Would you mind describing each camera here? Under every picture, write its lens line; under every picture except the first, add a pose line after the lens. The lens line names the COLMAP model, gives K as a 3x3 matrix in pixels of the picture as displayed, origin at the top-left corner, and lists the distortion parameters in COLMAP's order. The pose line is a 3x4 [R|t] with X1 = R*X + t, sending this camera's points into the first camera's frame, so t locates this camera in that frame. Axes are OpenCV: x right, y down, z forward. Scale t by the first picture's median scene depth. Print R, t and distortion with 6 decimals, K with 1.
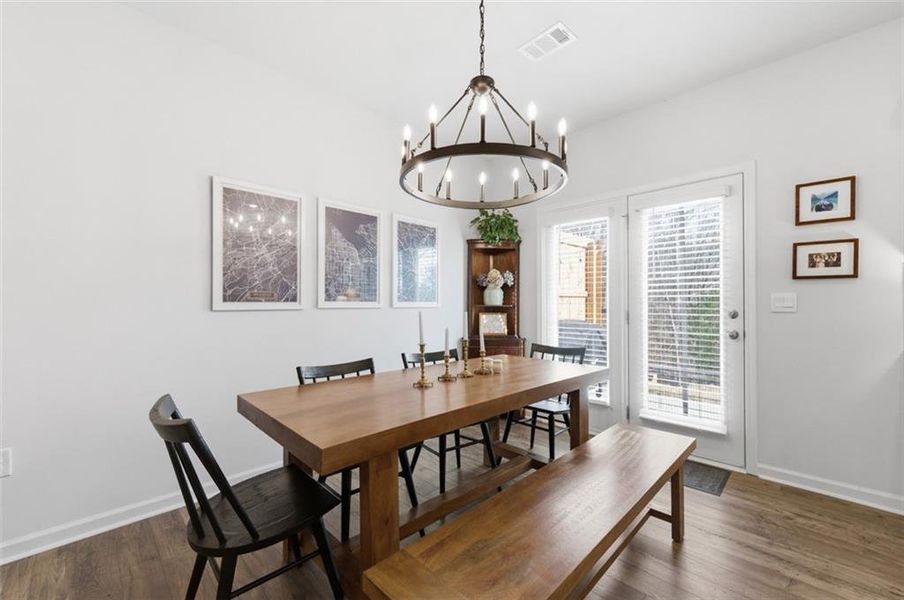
lens RADIAL K [[358.4, 0, 457.4], [0, 358.4, 302.1], [0, 0, 1]] dist [-0.001390, -0.000461]
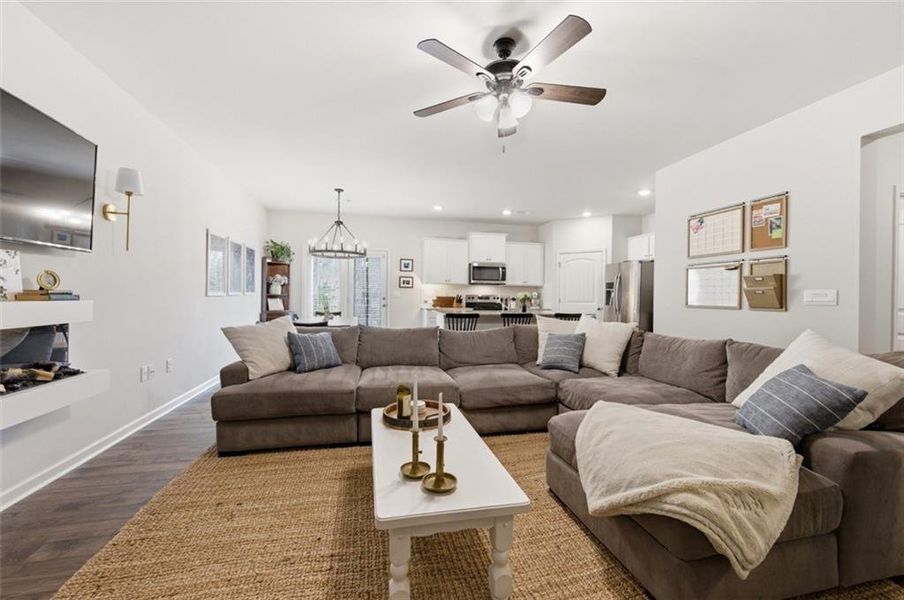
lens RADIAL K [[358.4, 0, 456.4], [0, 358.4, 296.6], [0, 0, 1]] dist [-0.001390, -0.000461]
pose [[0.535578, 0.005169, 0.844470, -1.290092], [-0.017864, 0.999827, 0.005210, -0.006346], [-0.844297, -0.017876, 0.535578, -0.985223]]
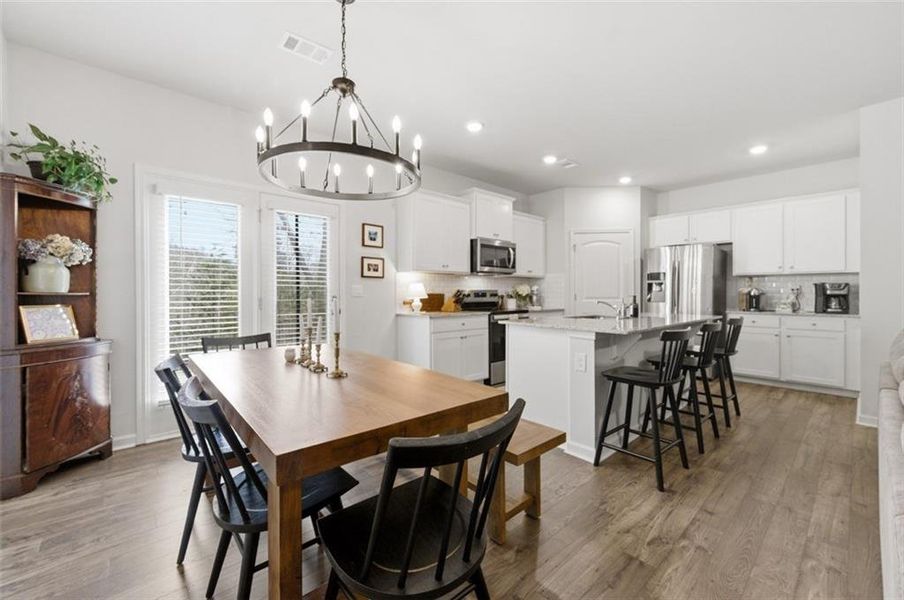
lens RADIAL K [[358.4, 0, 442.5], [0, 358.4, 299.6], [0, 0, 1]] dist [-0.001390, -0.000461]
pose [[0.082392, -0.028408, 0.996195, -0.637134], [-0.013580, 0.999469, 0.029624, -0.010028], [-0.996507, -0.015969, 0.081962, 0.390377]]
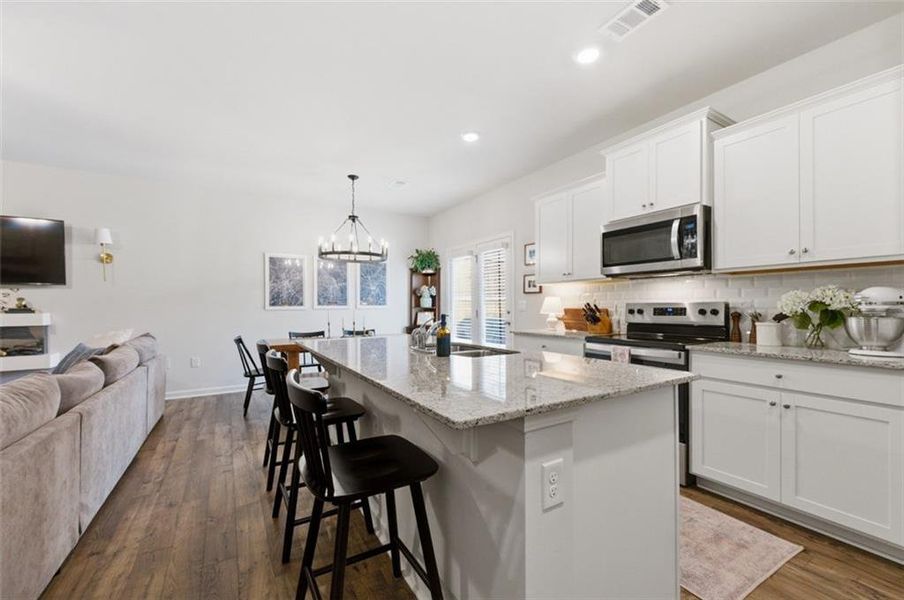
lens RADIAL K [[369.7, 0, 449.6], [0, 369.7, 303.6], [0, 0, 1]] dist [-0.000234, -0.001526]
pose [[0.969965, -0.004428, -0.243205, 0.863099], [0.004433, 0.999990, -0.000526, -0.009229], [0.243205, -0.000567, 0.969975, -0.846558]]
